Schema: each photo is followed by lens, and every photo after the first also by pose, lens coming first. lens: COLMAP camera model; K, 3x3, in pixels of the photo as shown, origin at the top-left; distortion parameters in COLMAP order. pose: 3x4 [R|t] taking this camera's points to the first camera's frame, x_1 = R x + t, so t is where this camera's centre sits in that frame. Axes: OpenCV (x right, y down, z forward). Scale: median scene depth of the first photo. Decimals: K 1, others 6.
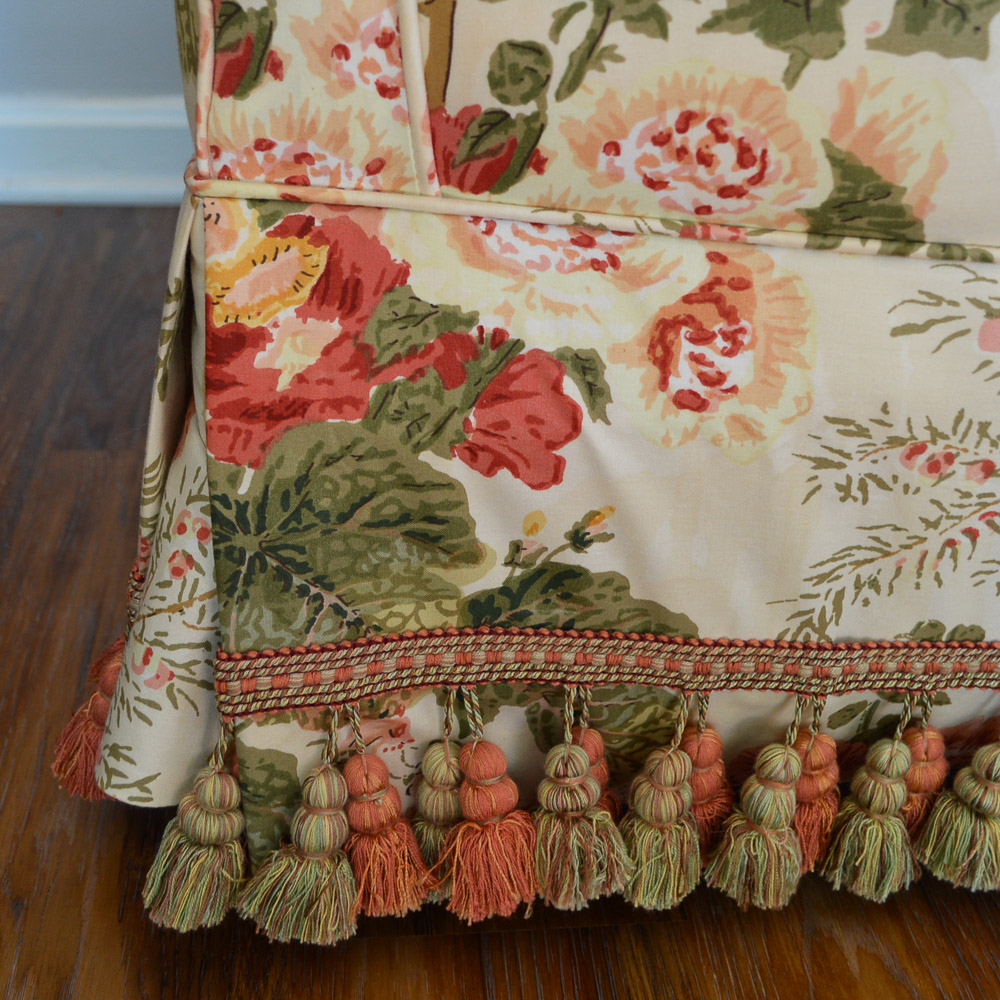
lens RADIAL K [[1377.8, 0, 501.0], [0, 1377.8, 487.4], [0, 0, 1]] dist [-0.089961, 0.003922]
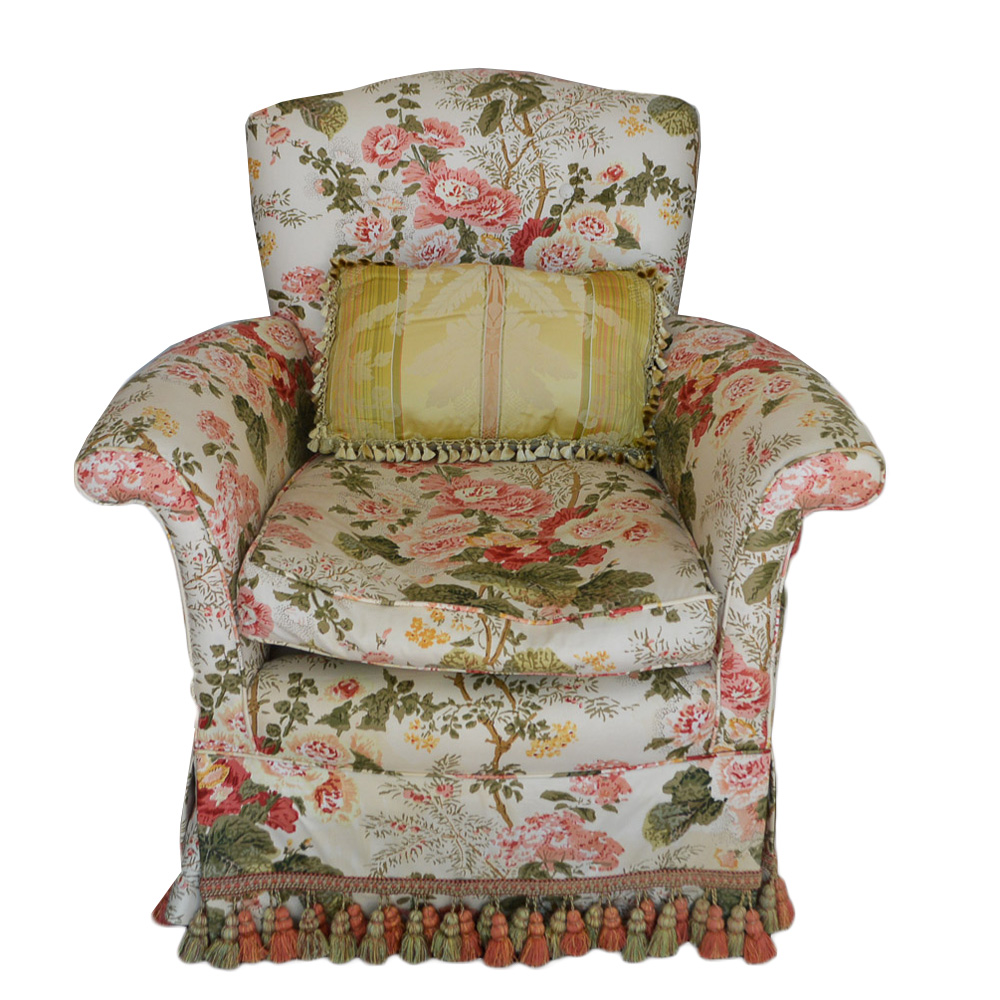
lens RADIAL K [[1377.8, 0, 501.0], [0, 1377.8, 487.4], [0, 0, 1]] dist [-0.089961, 0.003922]
pose [[0.997603, -0.009345, -0.068564, 0.829428], [-0.000416, 0.990011, -0.140986, -0.388258], [0.069197, 0.140677, 0.987634, -2.585658]]
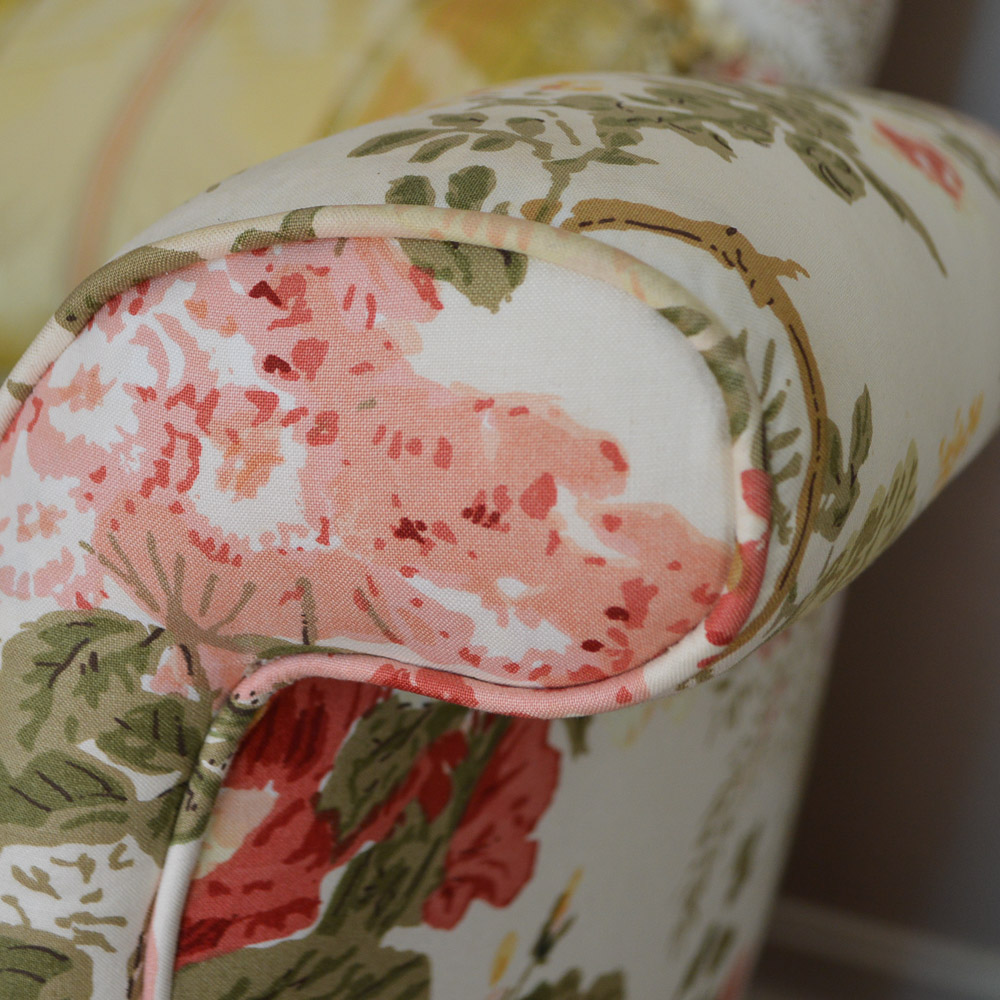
lens RADIAL K [[1581.2, 0, 500.0], [0, 1581.2, 500.0], [0, 0, 1]] dist [-0.049679, -0.073722]
pose [[0.847228, 0.117154, -0.518151, 1.716309], [-0.261834, 0.940765, -0.215417, -0.761479], [0.462221, 0.318177, 0.827717, 0.345577]]
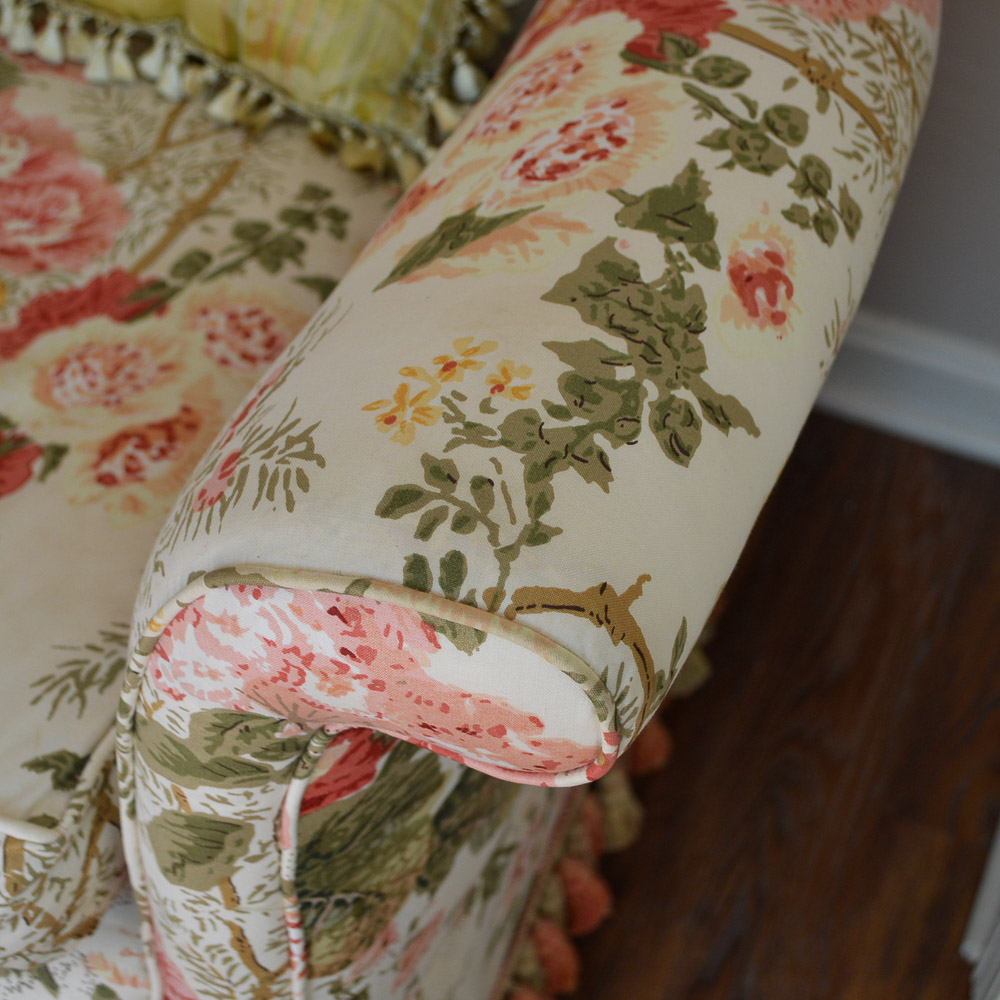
lens RADIAL K [[1671.9, 0, 500.0], [0, 1671.9, 500.0], [0, 0, 1]] dist [-0.049483, -0.097514]
pose [[0.865495, 0.343301, -0.364777, 1.781482], [-0.231025, 0.919713, 0.317421, -1.300486], [0.444461, -0.190454, 0.875318, -0.064707]]
